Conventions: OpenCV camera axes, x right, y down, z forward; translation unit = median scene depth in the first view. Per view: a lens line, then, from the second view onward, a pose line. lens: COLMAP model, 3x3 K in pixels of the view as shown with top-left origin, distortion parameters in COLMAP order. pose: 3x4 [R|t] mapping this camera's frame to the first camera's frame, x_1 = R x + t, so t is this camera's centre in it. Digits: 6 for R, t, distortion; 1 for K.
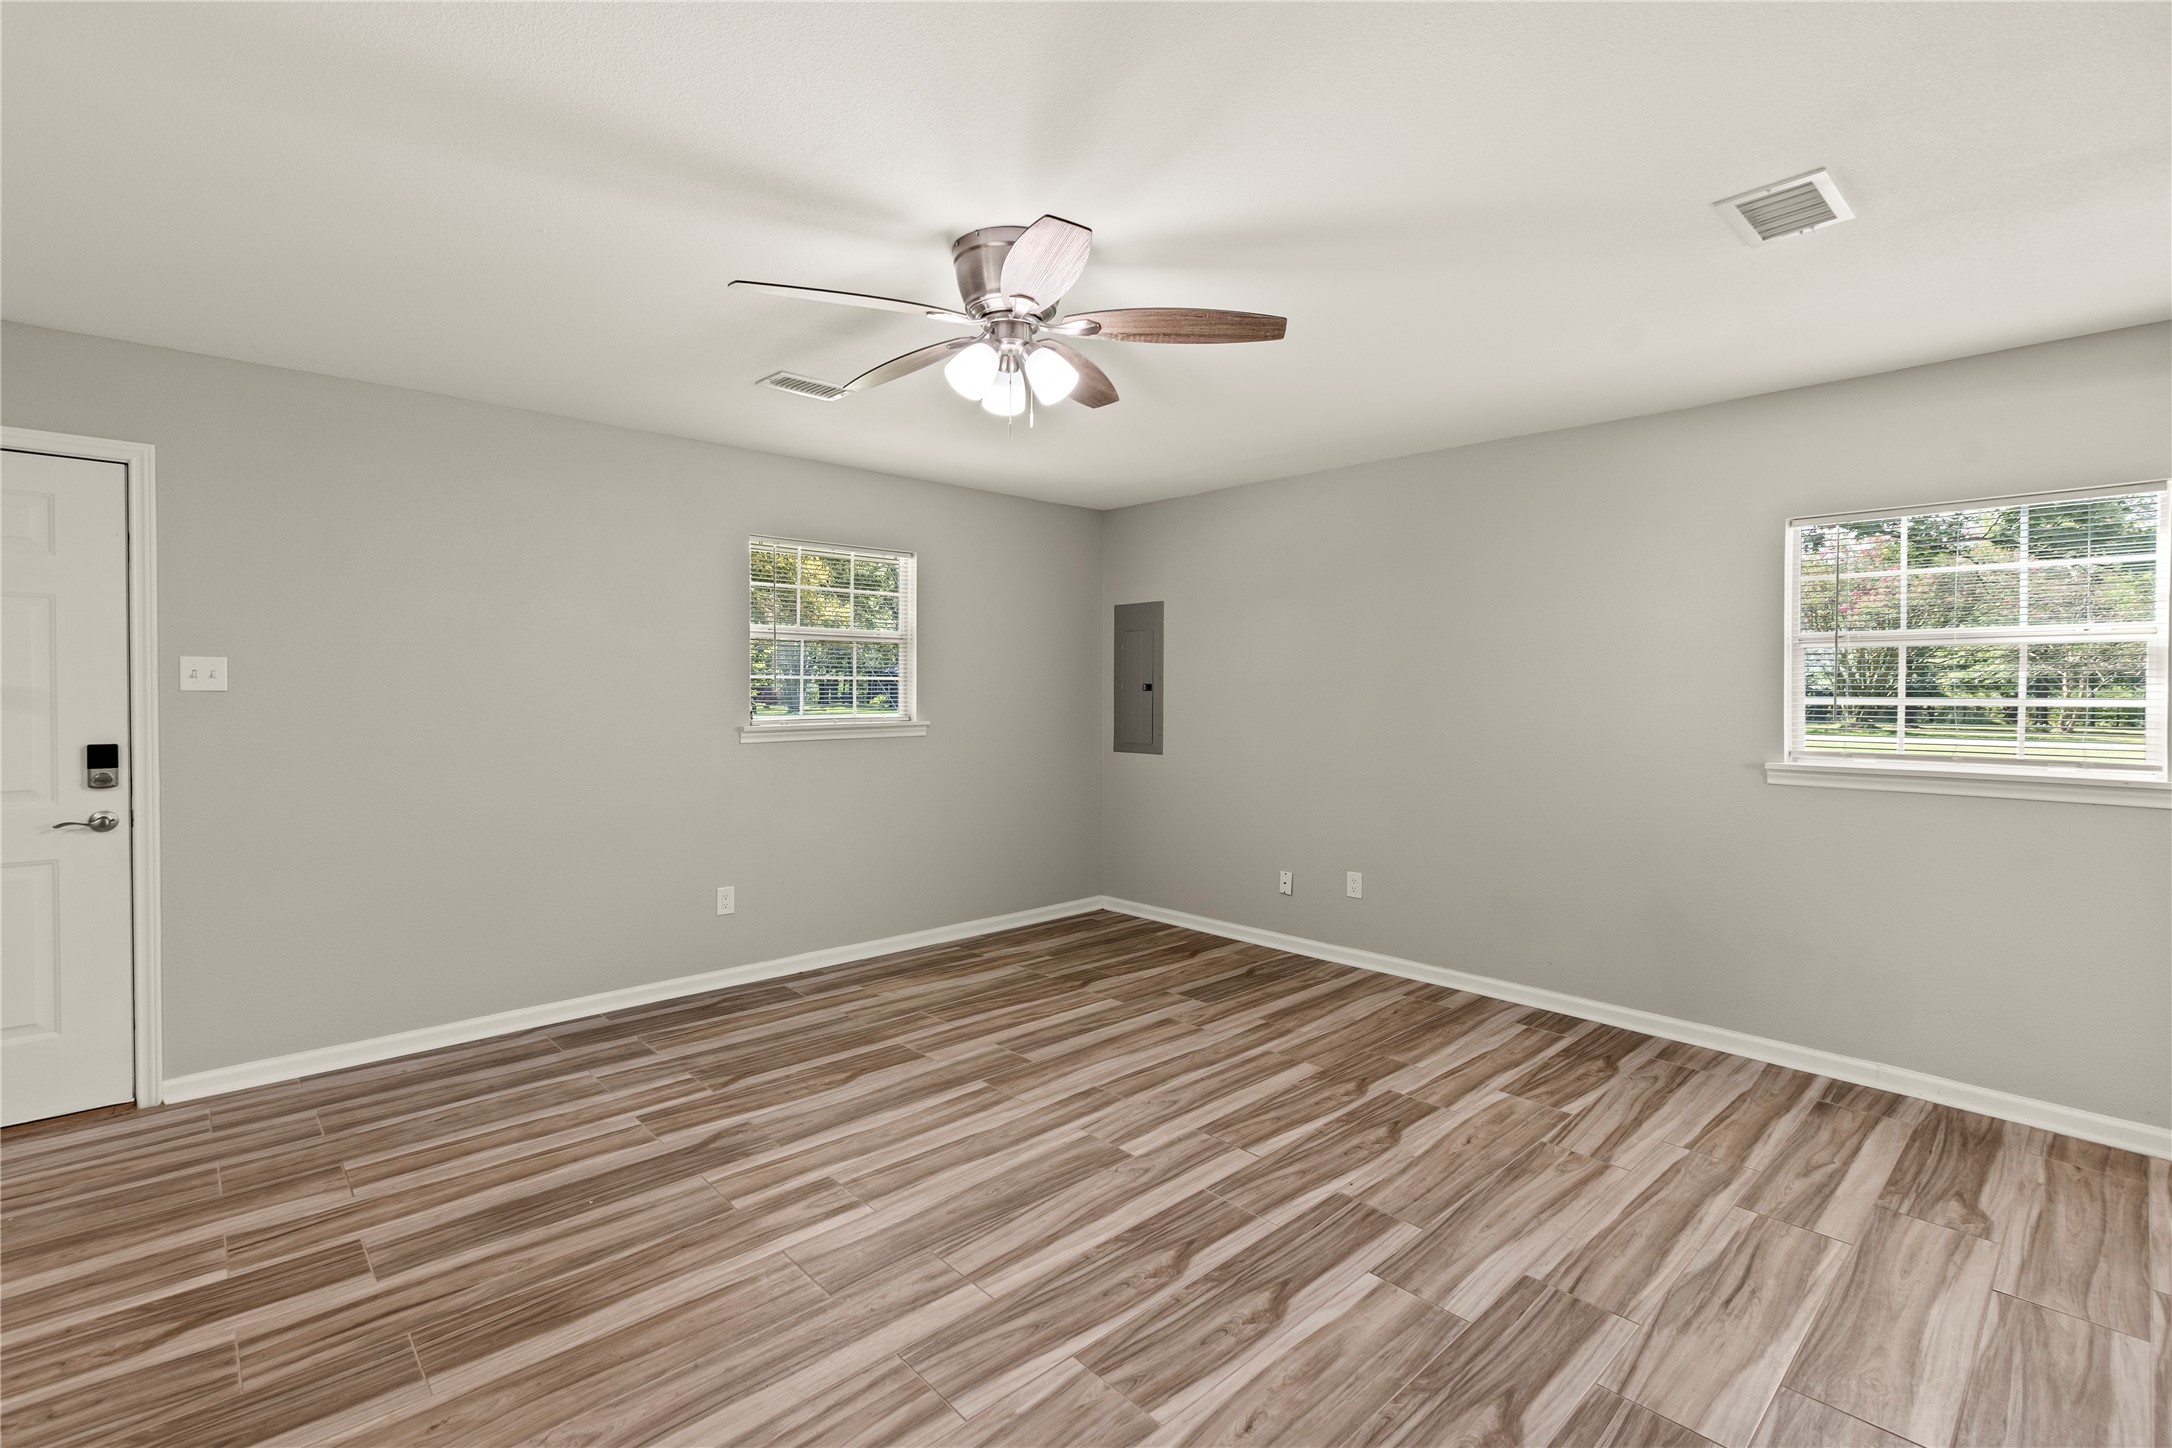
lens RADIAL K [[948.3, 0, 1044.4], [0, 948.3, 743.6], [0, 0, 1]] dist [0.006754, -0.002987]
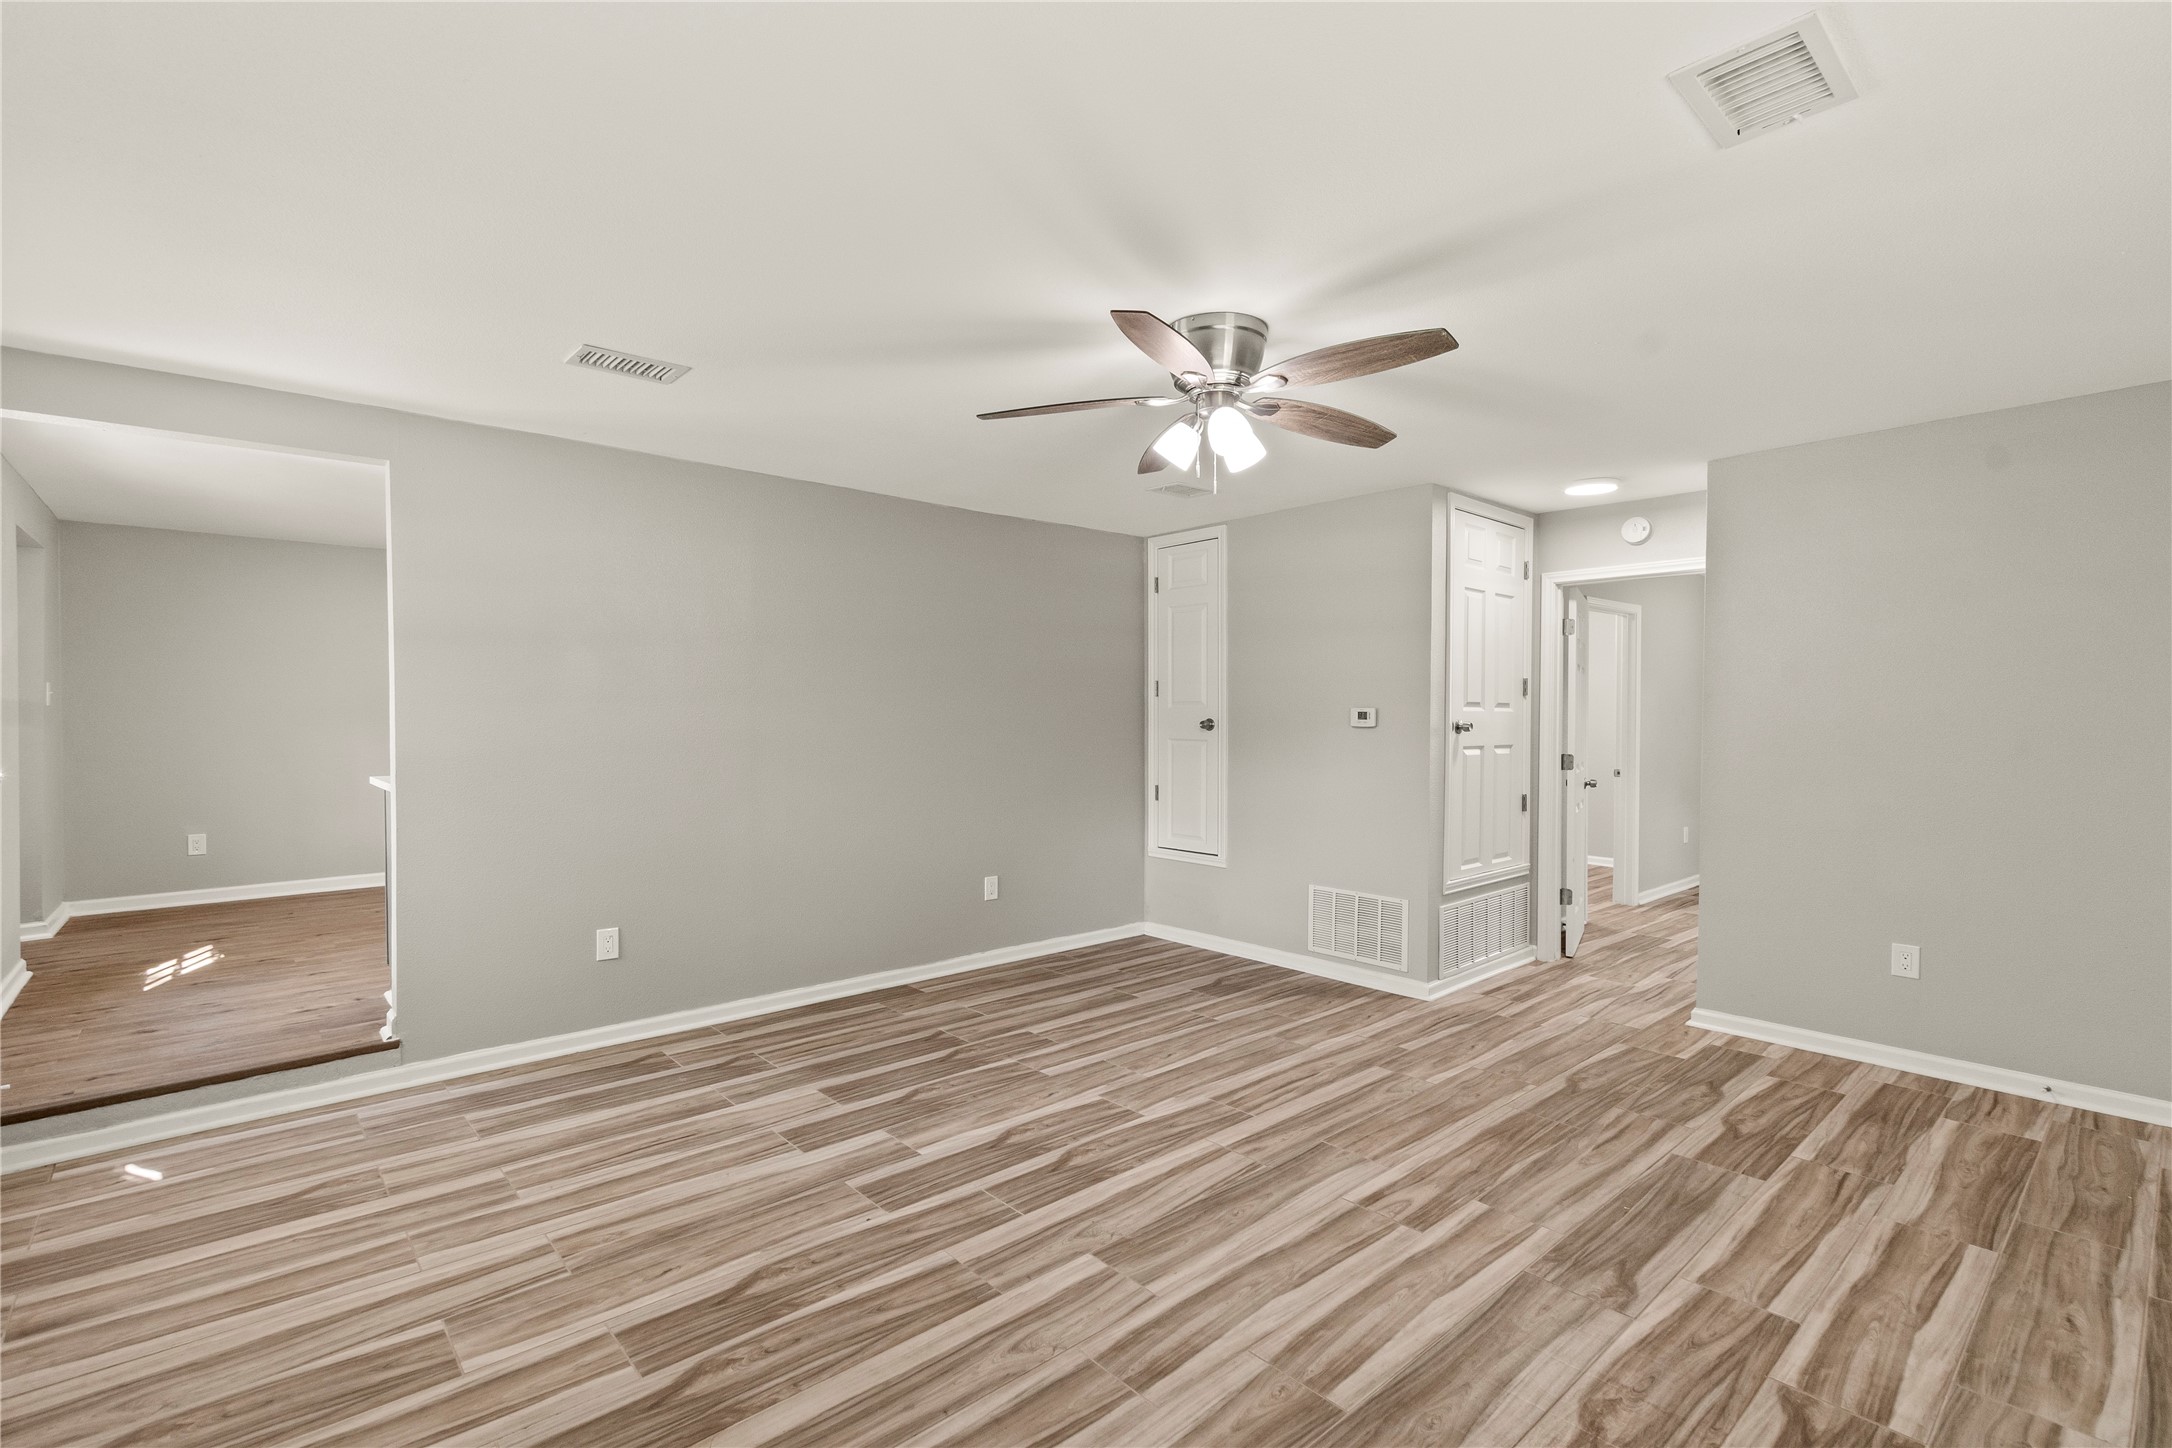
lens RADIAL K [[948.3, 0, 1088.3], [0, 948.3, 711.4], [0, 0, 1]] dist [0.006754, -0.002987]
pose [[-0.999825, -0.005436, -0.017890, 0.107039], [-0.006437, 0.998388, 0.056386, -0.092064], [0.017555, 0.056491, -0.998249, 1.708131]]
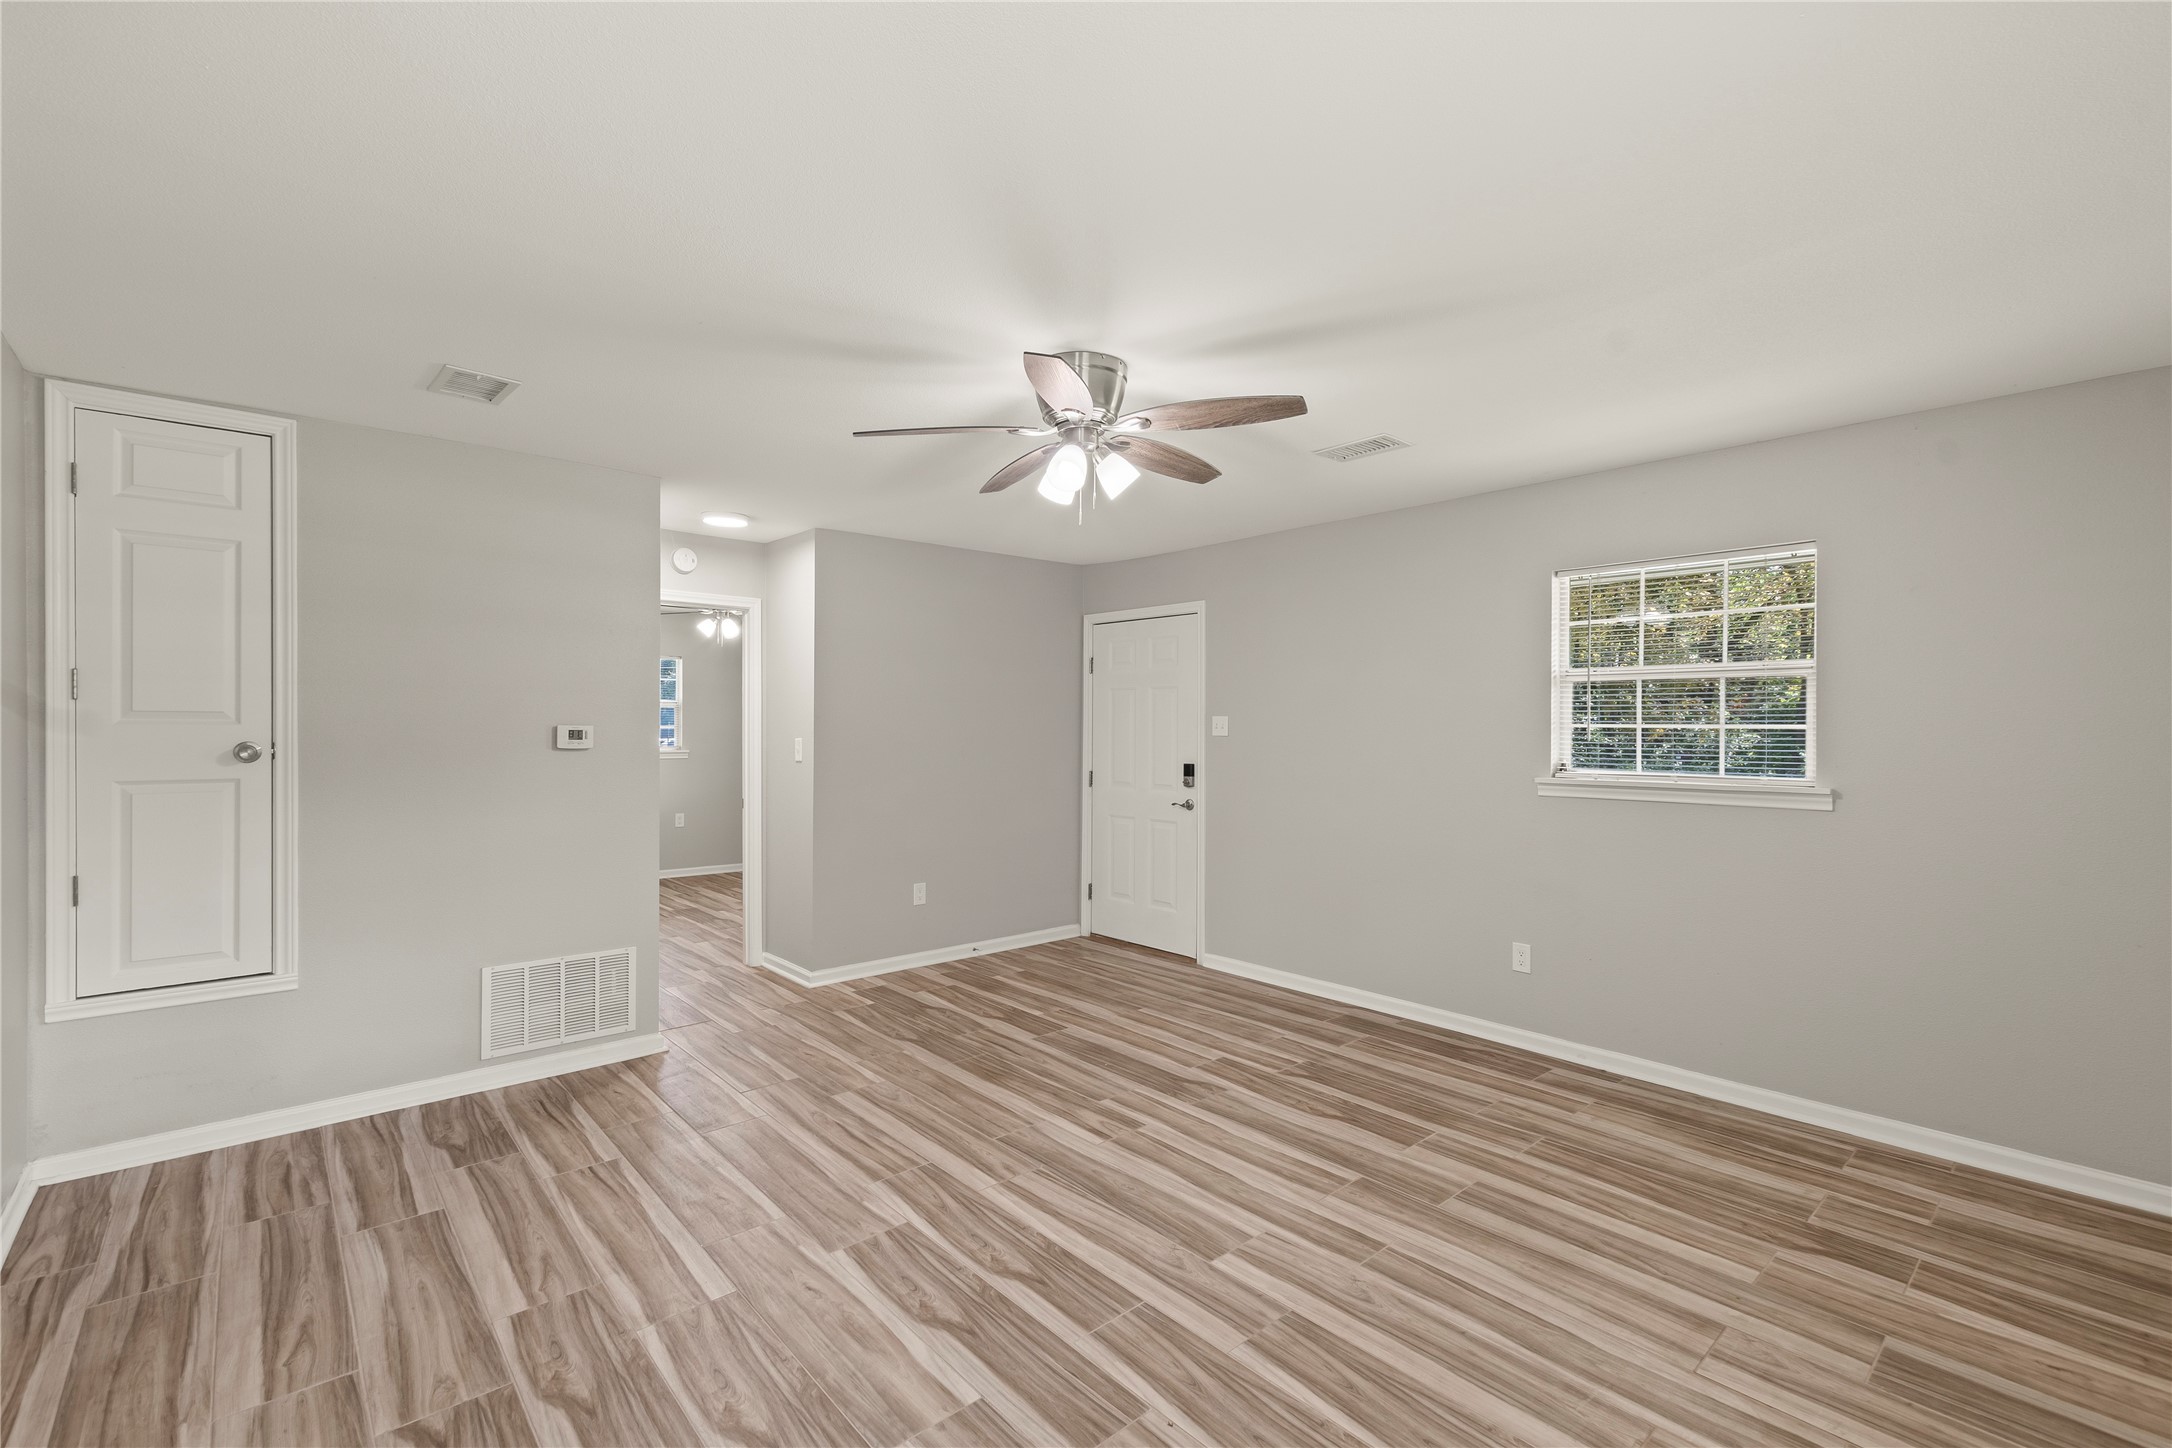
lens RADIAL K [[948.3, 0, 1074.9], [0, 948.3, 743.0], [0, 0, 1]] dist [0.006754, -0.002987]
pose [[-0.004806, 0.011159, -0.999926, 0.915945], [-0.063926, 0.997889, 0.011443, -0.047712], [0.997943, 0.063977, -0.004083, 0.793668]]
